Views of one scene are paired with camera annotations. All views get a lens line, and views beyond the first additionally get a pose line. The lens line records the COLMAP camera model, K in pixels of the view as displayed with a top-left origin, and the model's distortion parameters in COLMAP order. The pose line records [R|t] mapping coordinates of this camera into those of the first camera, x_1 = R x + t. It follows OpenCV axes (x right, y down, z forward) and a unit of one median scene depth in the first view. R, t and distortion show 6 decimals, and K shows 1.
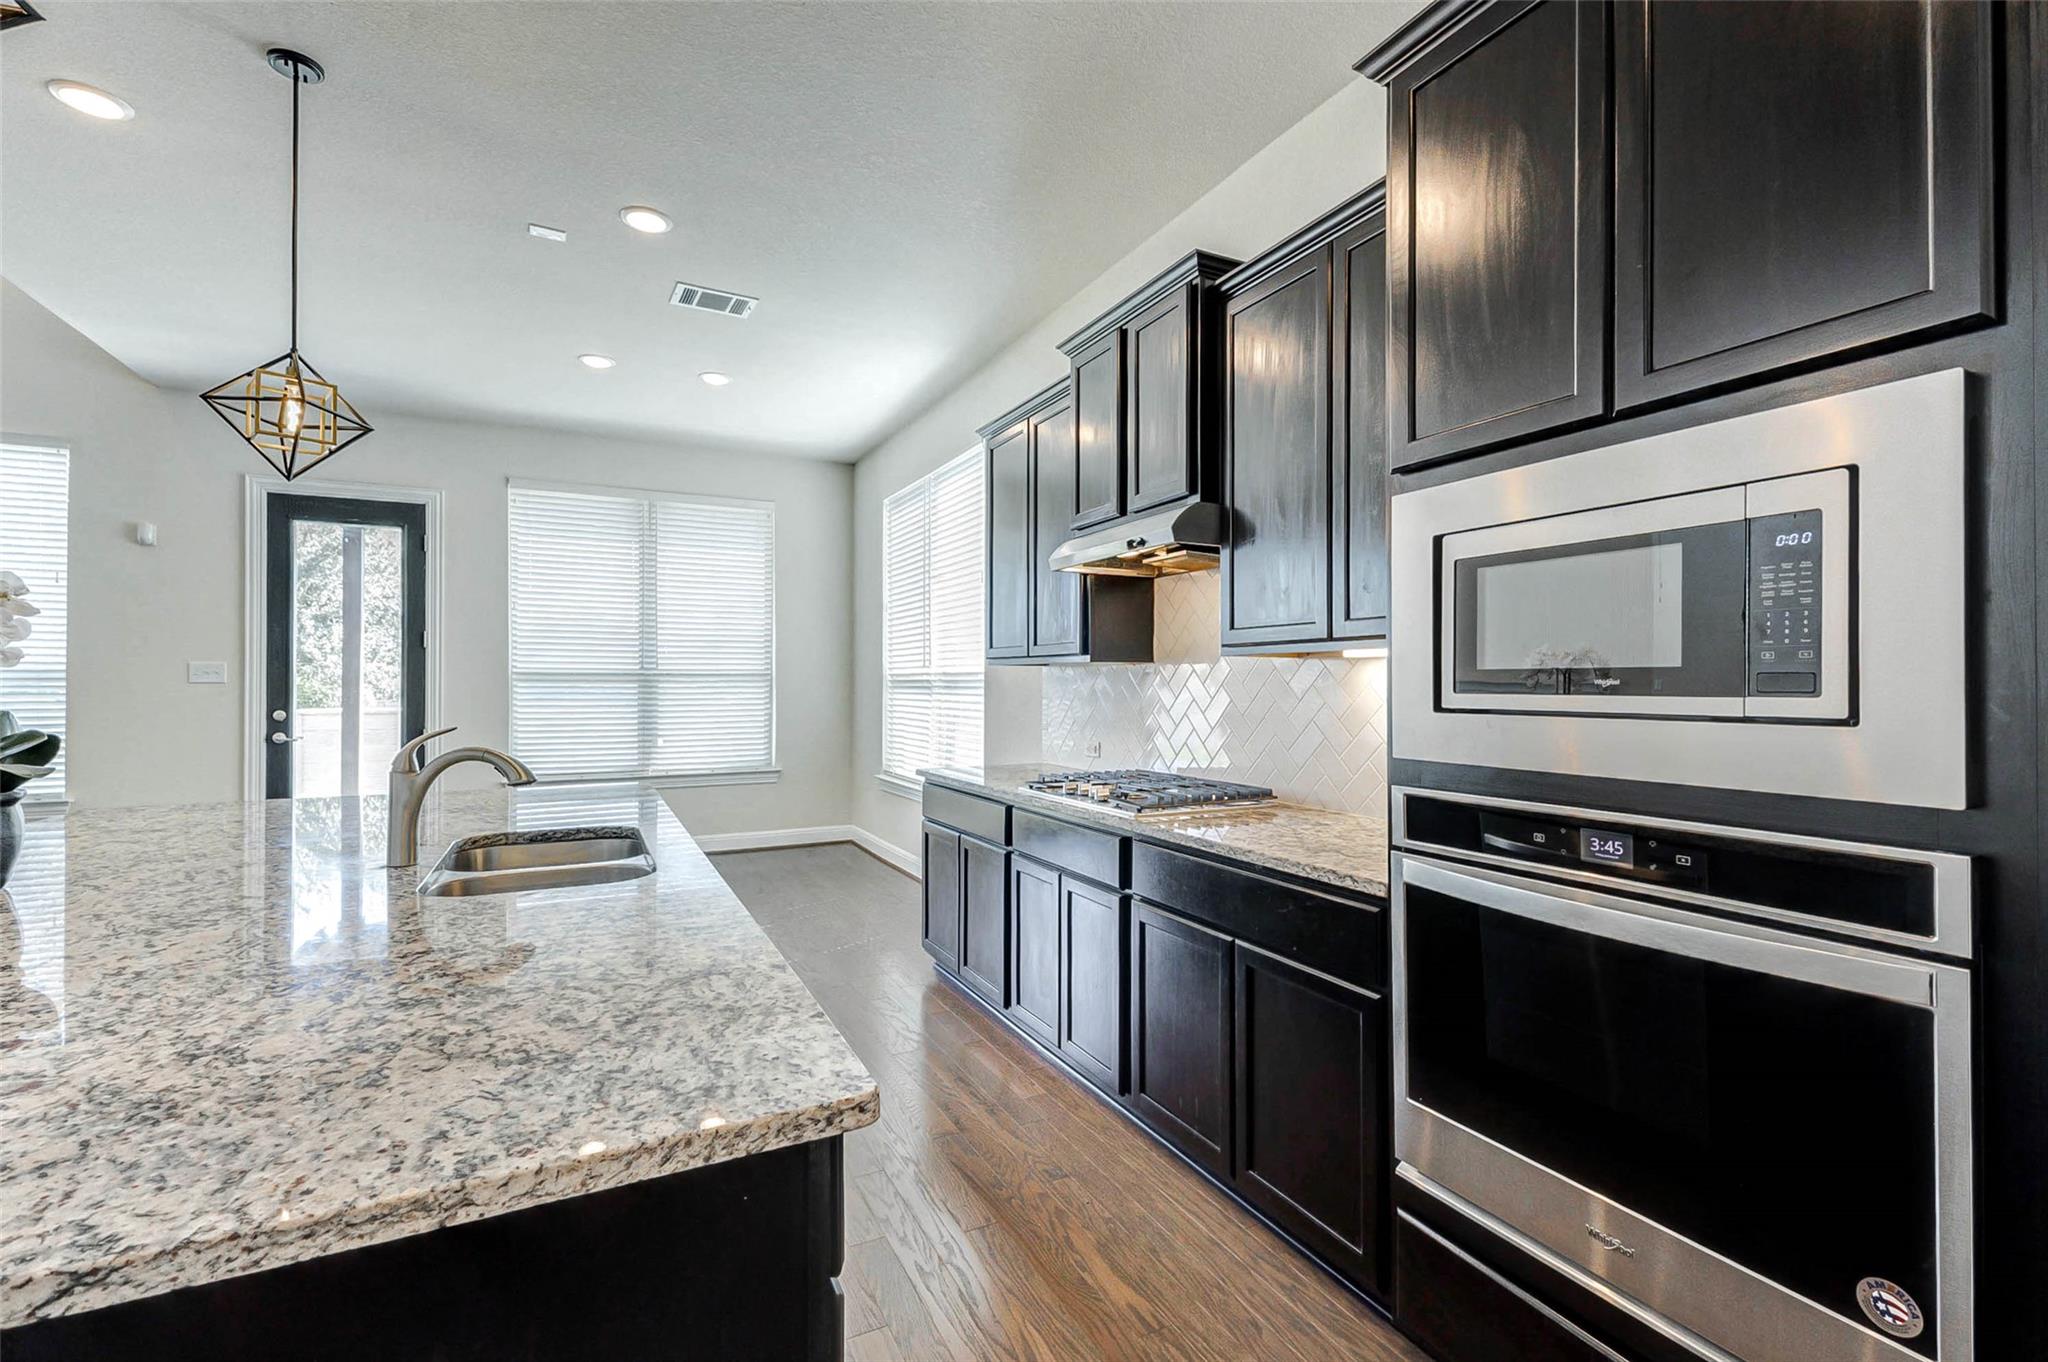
lens RADIAL K [[896.1, 0, 1031.0], [0, 896.1, 682.3], [0, 0, 1]] dist [0.007257, -0.000910]
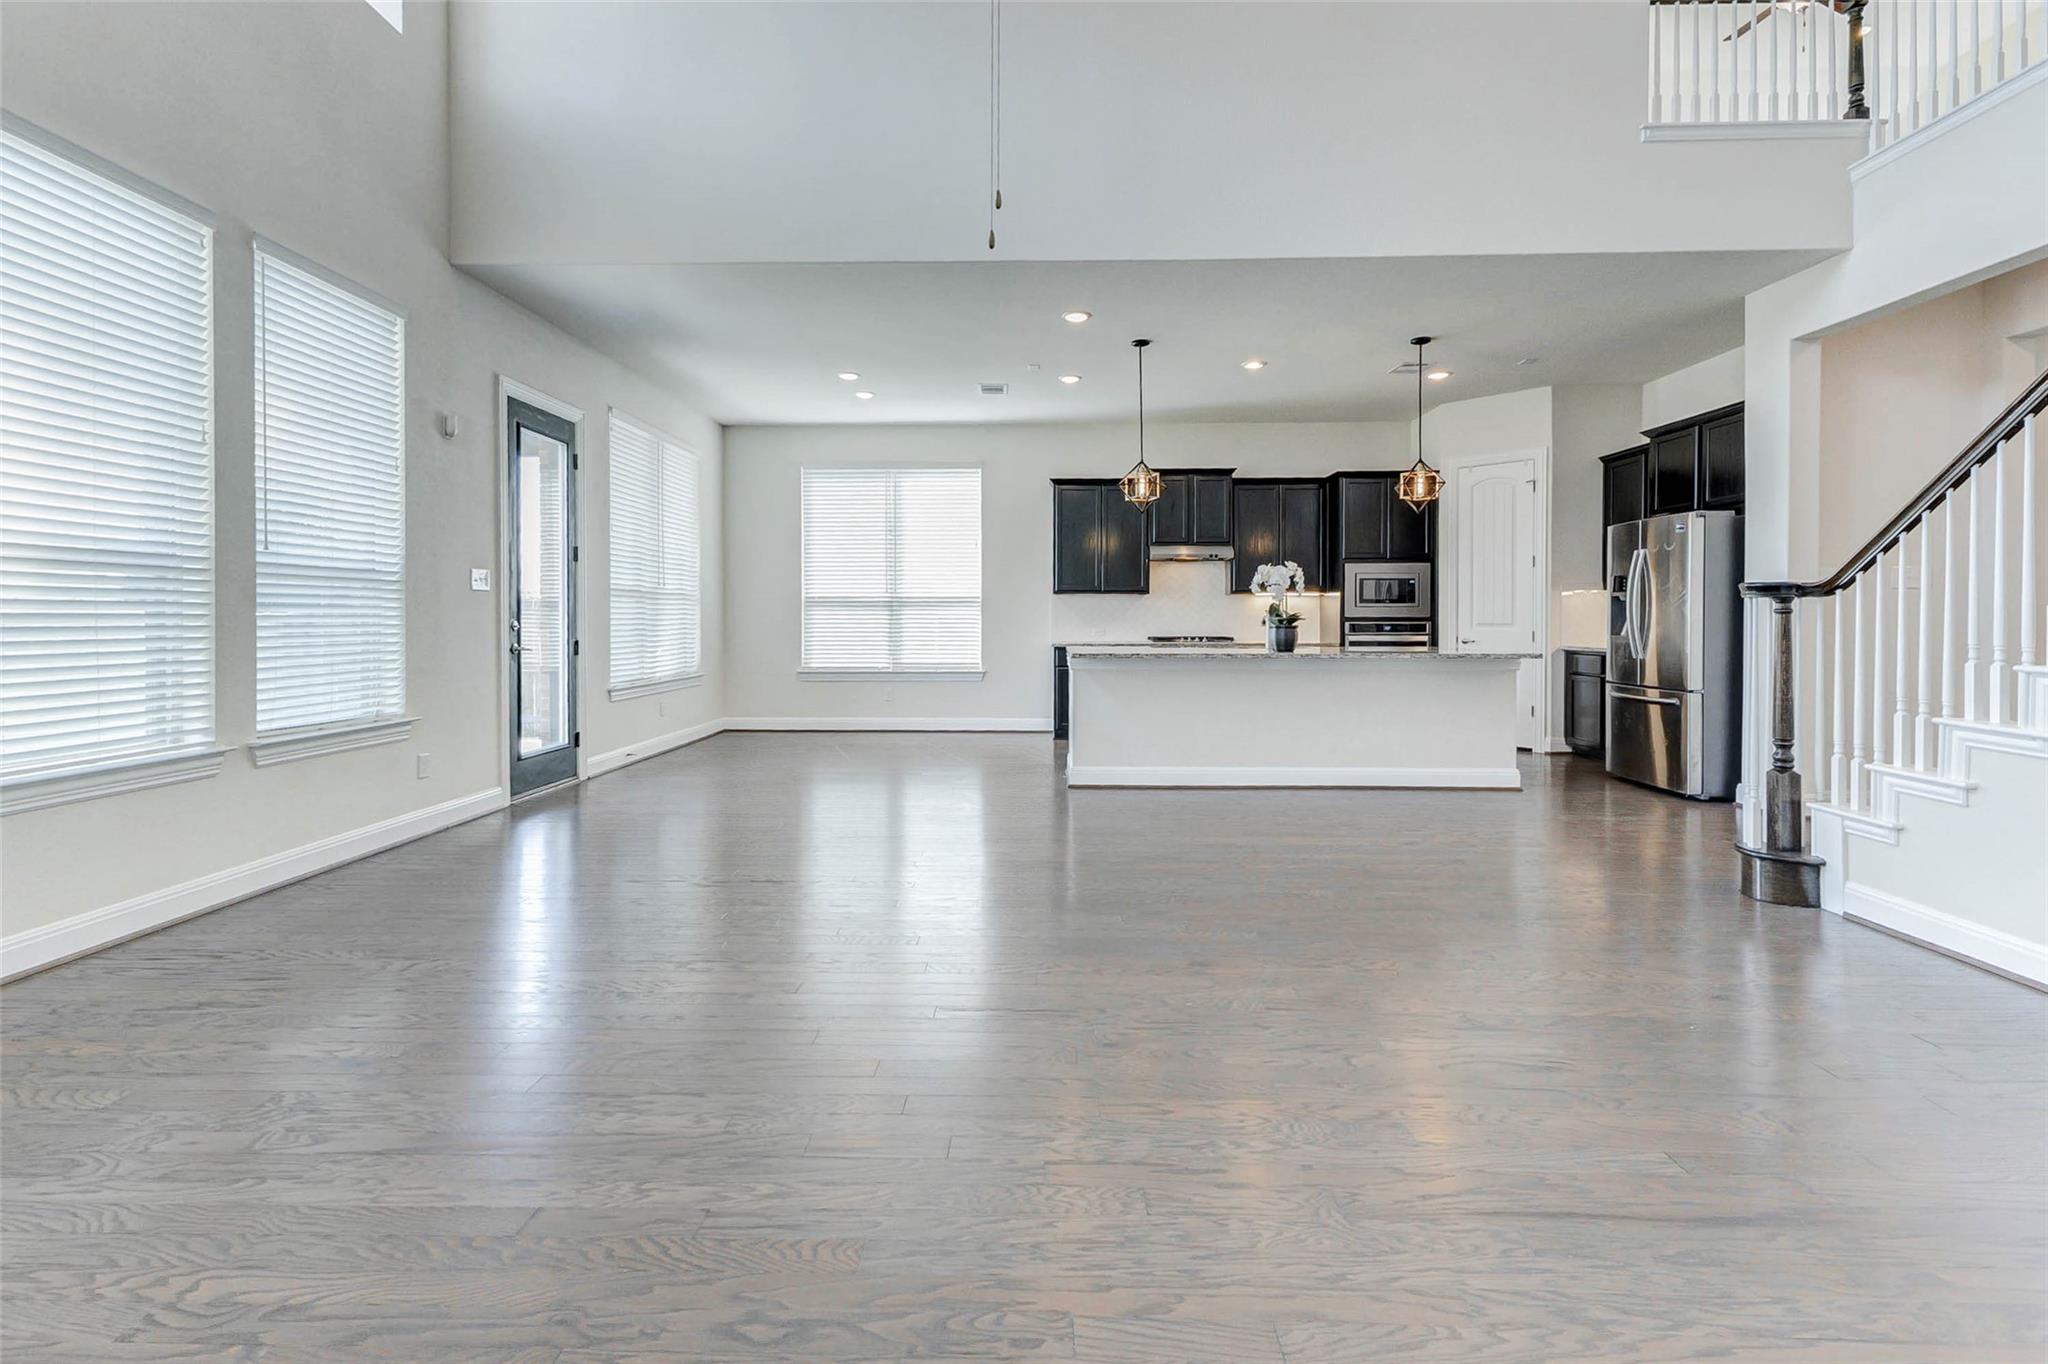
lens RADIAL K [[925.6, 0, 1020.5], [0, 925.6, 627.8], [0, 0, 1]] dist [0.008888, -0.000094]
pose [[0.477850, -0.008626, 0.878399, -4.412870], [-0.001442, 0.999943, 0.010604, 0.083888], [-0.878440, -0.006334, 0.477810, 0.112923]]
